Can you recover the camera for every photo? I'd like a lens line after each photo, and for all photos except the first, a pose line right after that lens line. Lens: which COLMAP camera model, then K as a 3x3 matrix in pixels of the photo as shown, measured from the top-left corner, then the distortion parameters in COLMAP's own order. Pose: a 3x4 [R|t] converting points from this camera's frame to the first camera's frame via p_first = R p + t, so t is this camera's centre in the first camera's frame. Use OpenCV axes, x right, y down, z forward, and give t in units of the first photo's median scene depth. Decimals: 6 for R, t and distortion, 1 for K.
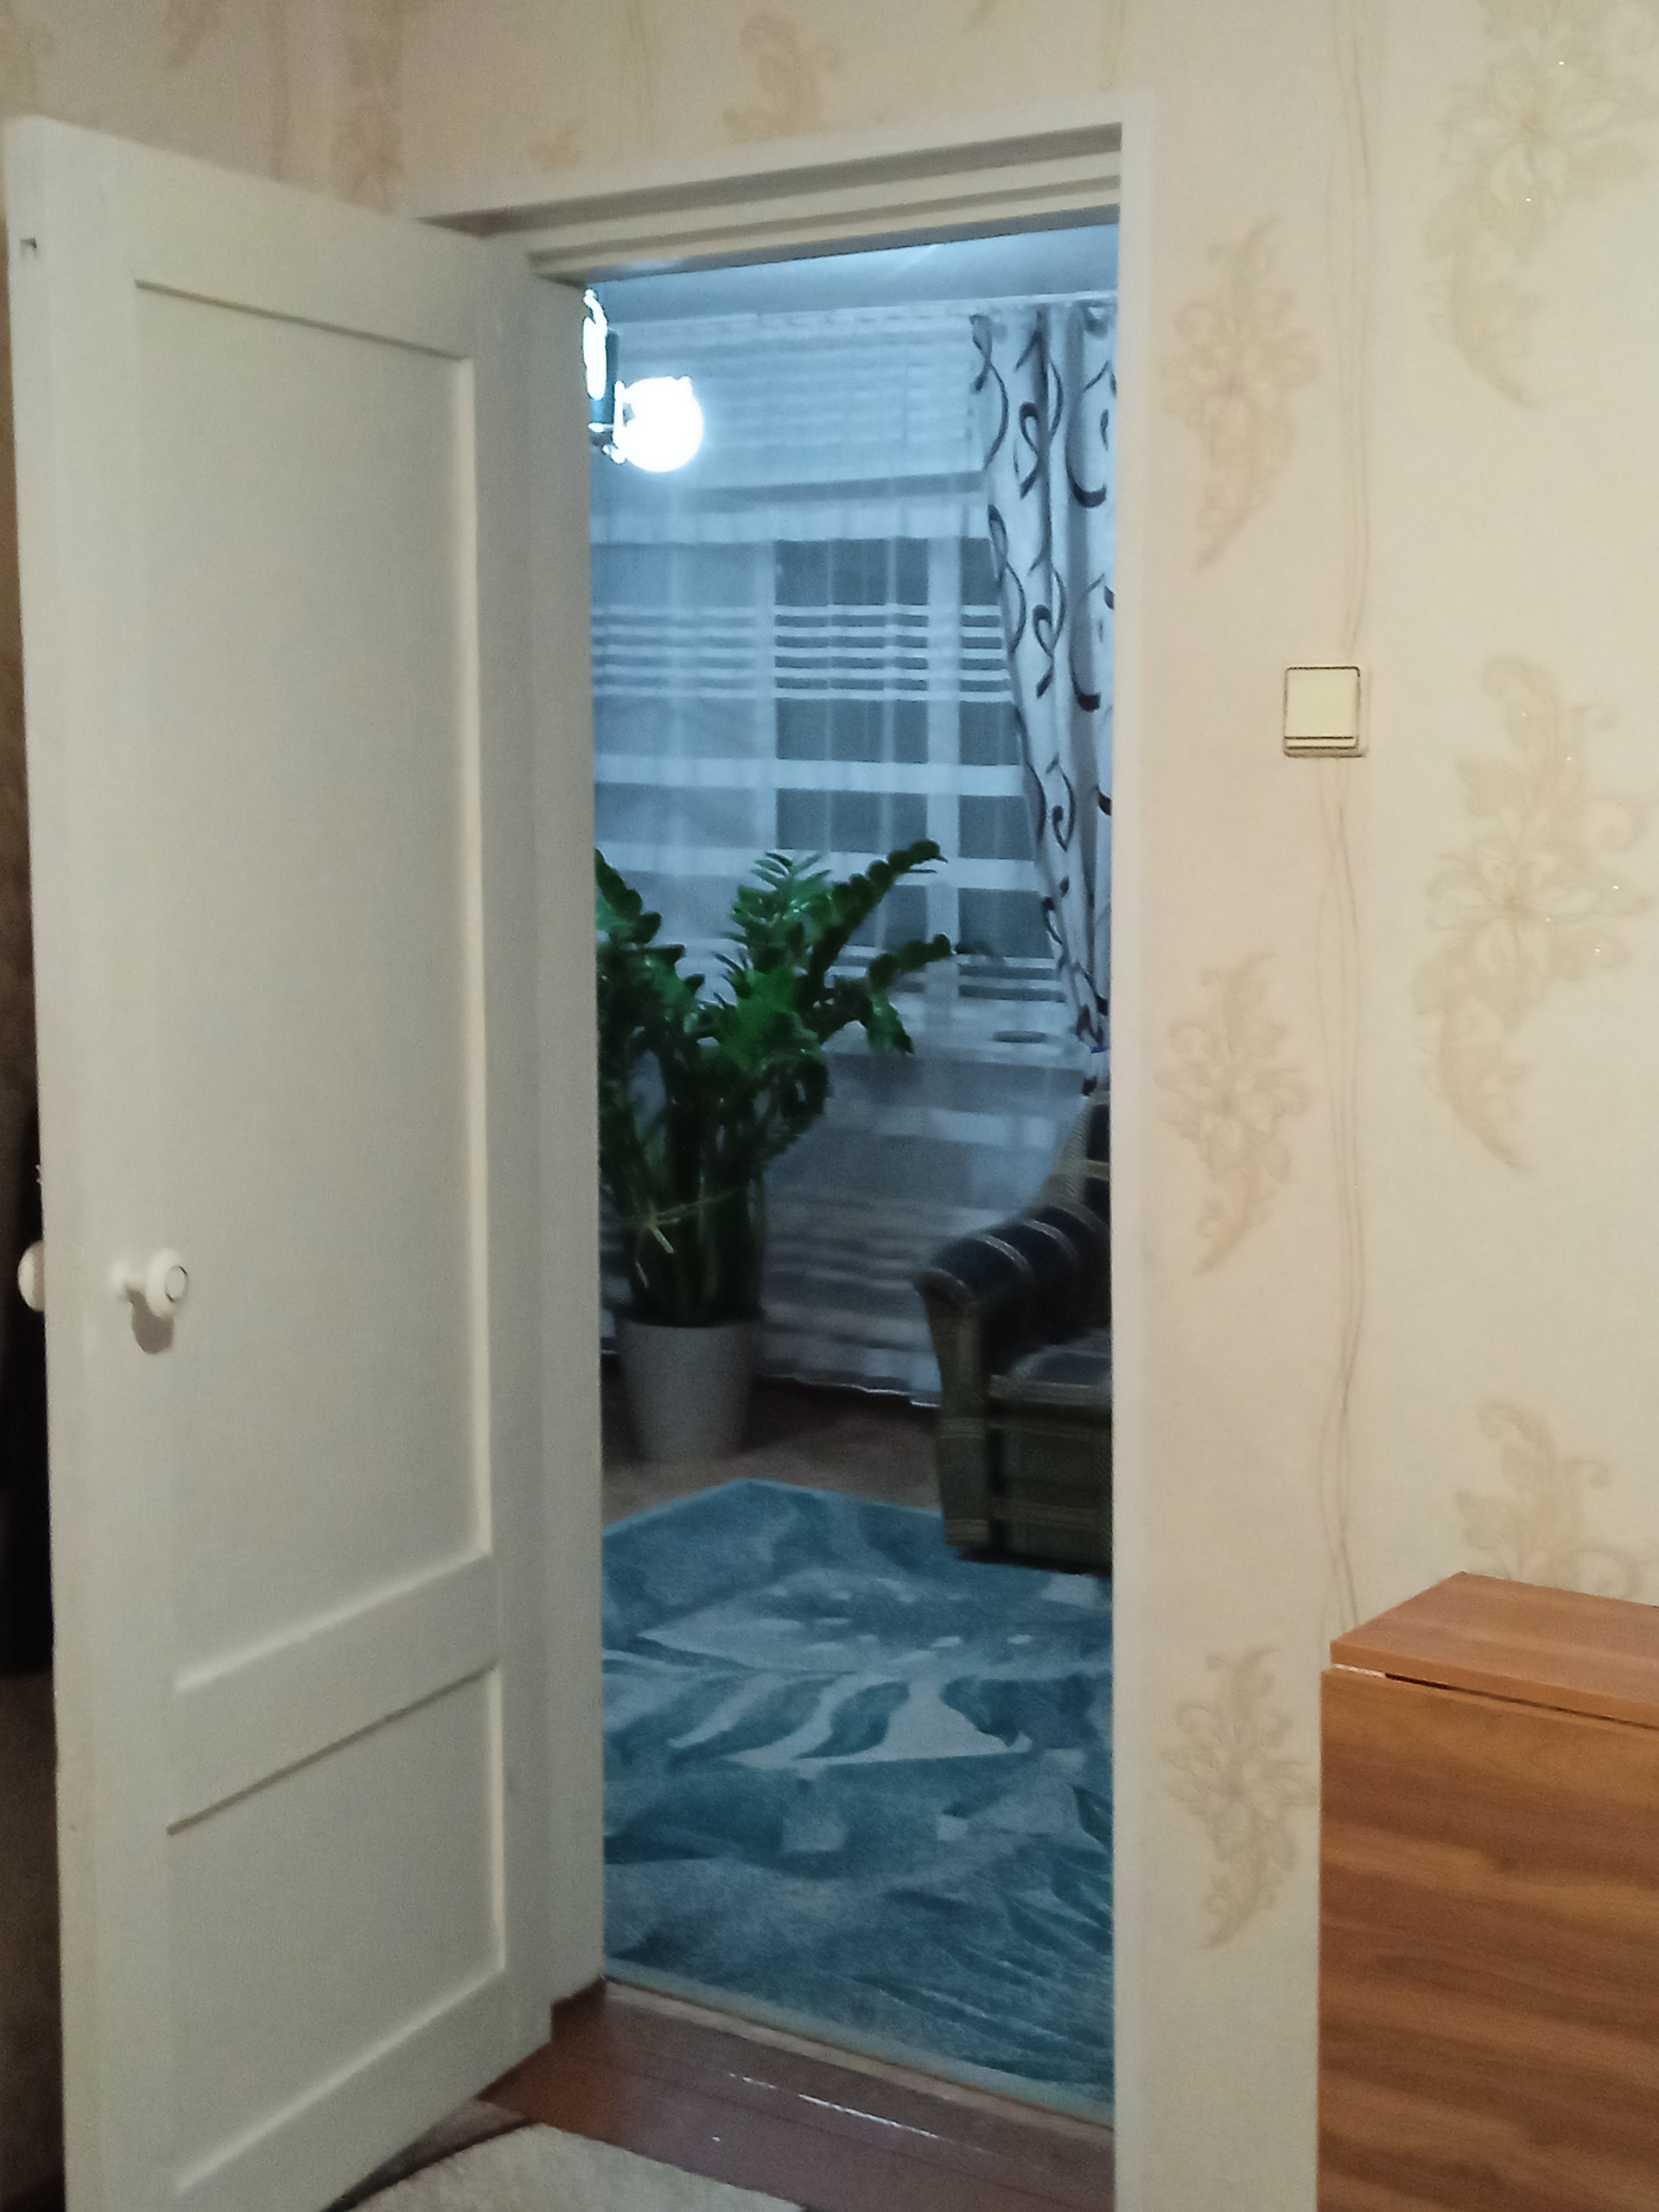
lens RADIAL K [[1850.3, 0, 829.5], [0, 1850.3, 1106.0], [0, 0, 1]] dist [0.111092, -0.183862]
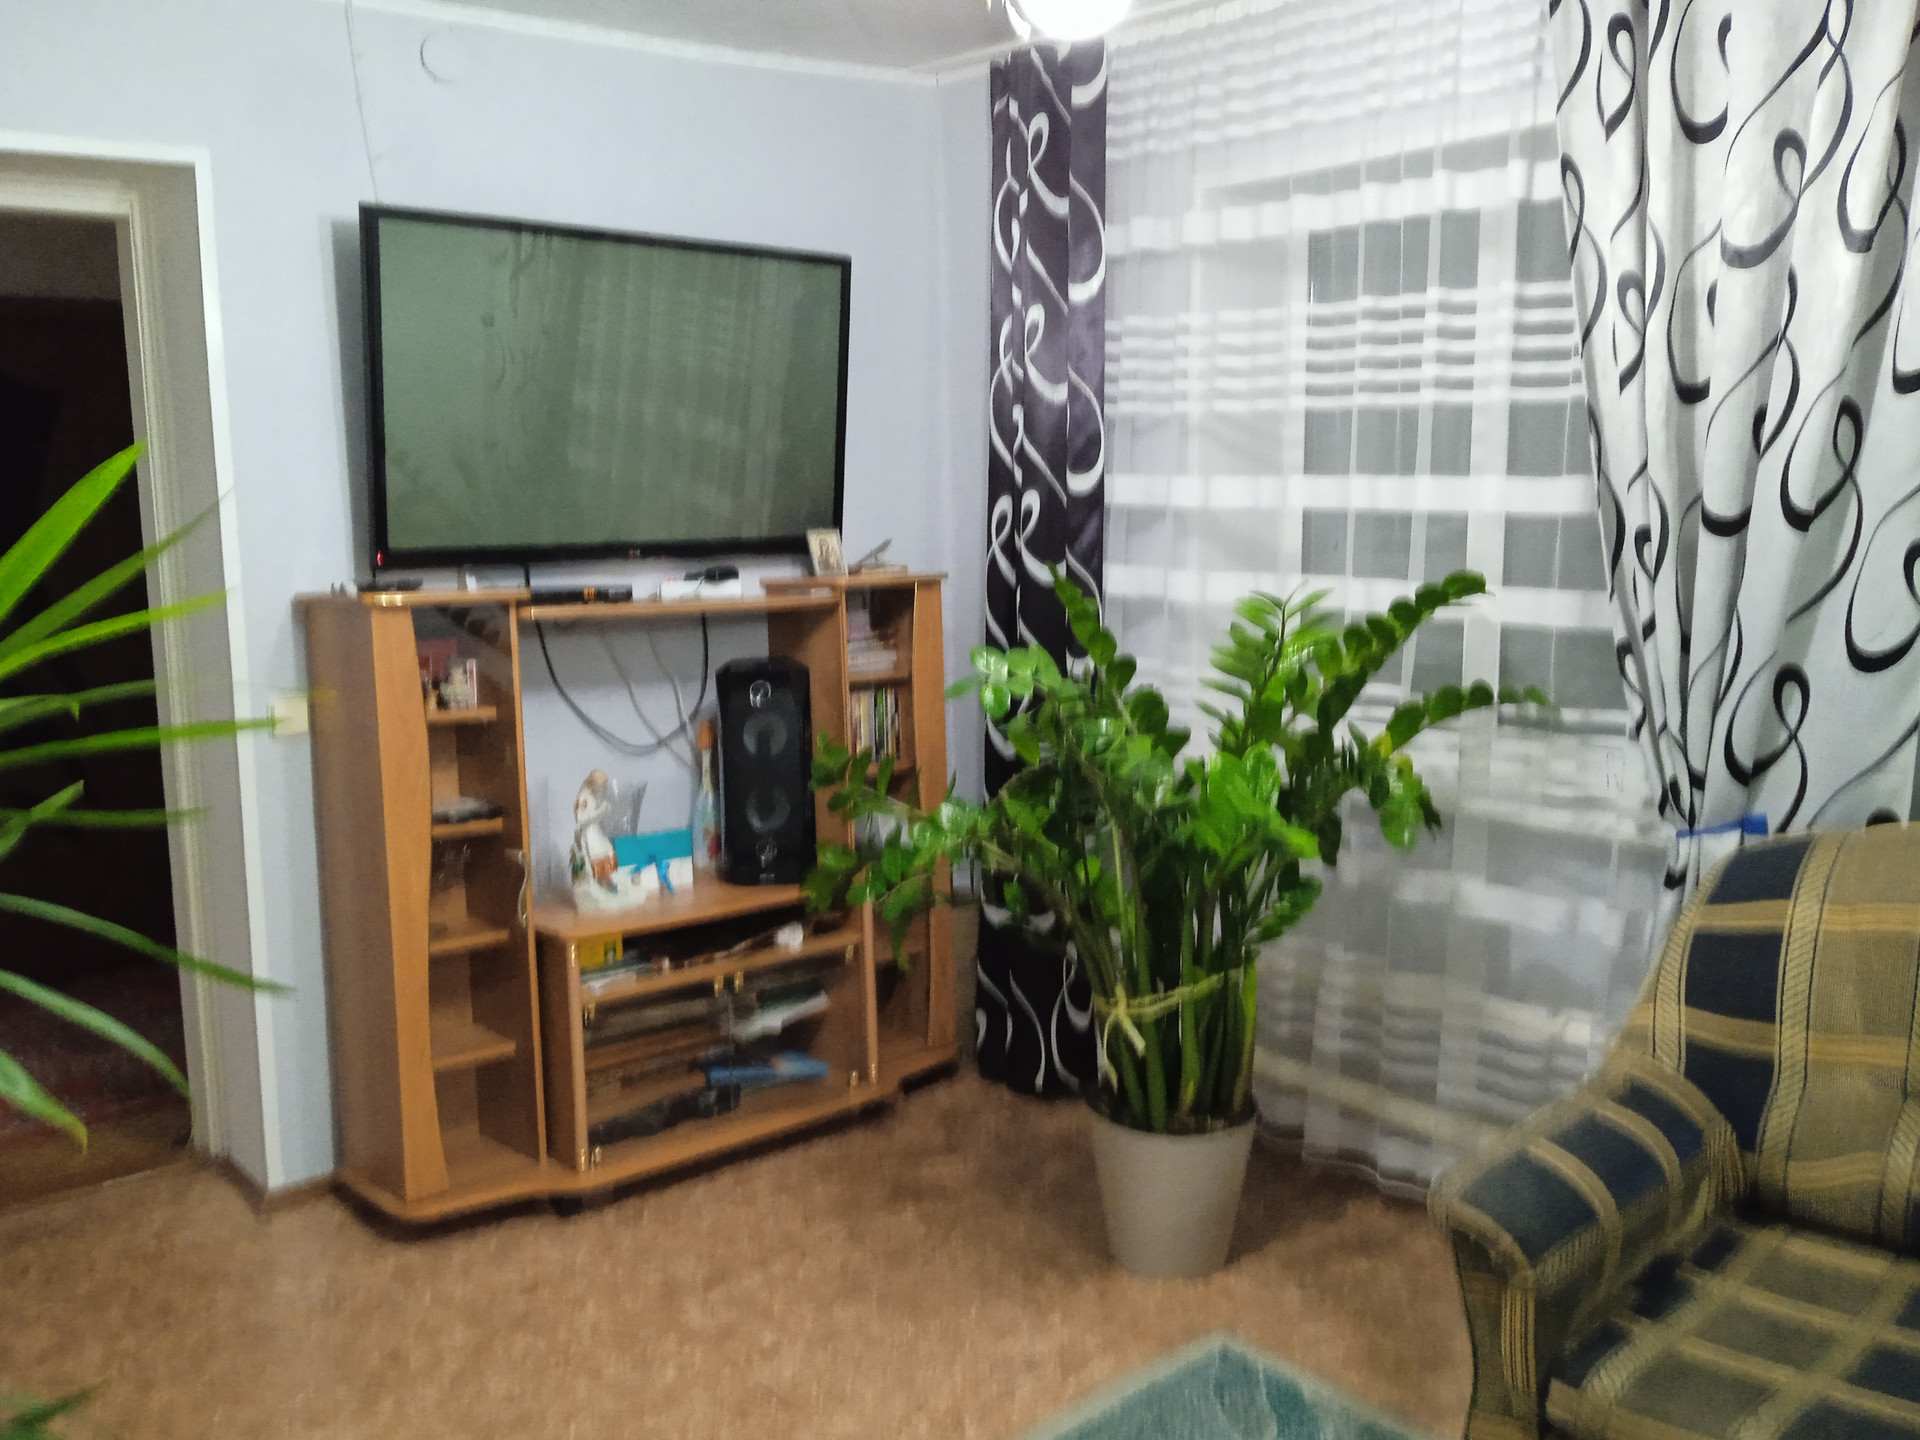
lens RADIAL K [[1606.0, 0, 1013.9], [0, 1606.0, 768.7], [0, 0, 1]] dist [0.111092, -0.183862]
pose [[0.976924, 0.029390, -0.211557, 0.010324], [-0.031657, 0.999472, -0.007338, -0.041341], [0.211230, 0.013866, 0.977338, 0.249926]]
